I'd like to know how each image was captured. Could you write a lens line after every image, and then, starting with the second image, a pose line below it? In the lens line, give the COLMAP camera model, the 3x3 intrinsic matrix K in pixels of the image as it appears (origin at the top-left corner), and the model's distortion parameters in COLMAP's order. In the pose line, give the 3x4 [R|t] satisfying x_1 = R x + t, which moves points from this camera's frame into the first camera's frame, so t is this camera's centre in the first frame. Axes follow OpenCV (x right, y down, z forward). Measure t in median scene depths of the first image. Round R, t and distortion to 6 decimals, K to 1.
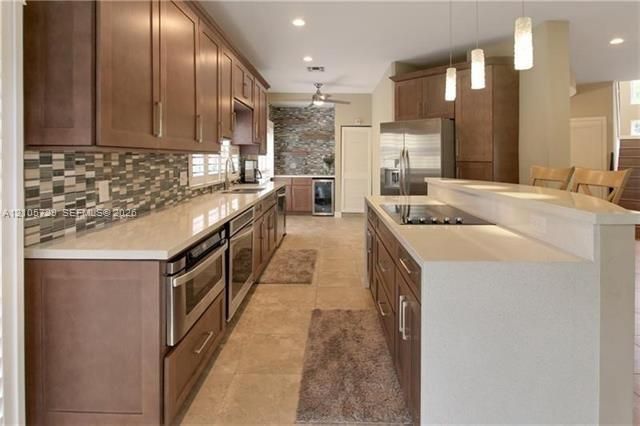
lens RADIAL K [[336.8, 0, 321.4], [0, 336.8, 160.1], [0, 0, 1]] dist [0.000016, -0.000400]
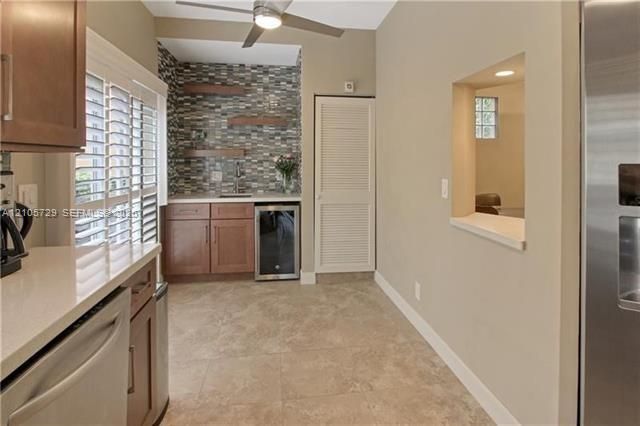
lens RADIAL K [[336.8, 0, 321.4], [0, 336.8, 160.1], [0, 0, 1]] dist [0.000016, -0.000400]
pose [[0.986894, -0.003318, 0.161337, -0.008895], [0.004668, 0.999957, -0.007990, -0.003593], [-0.161304, 0.008639, 0.986867, 0.469811]]
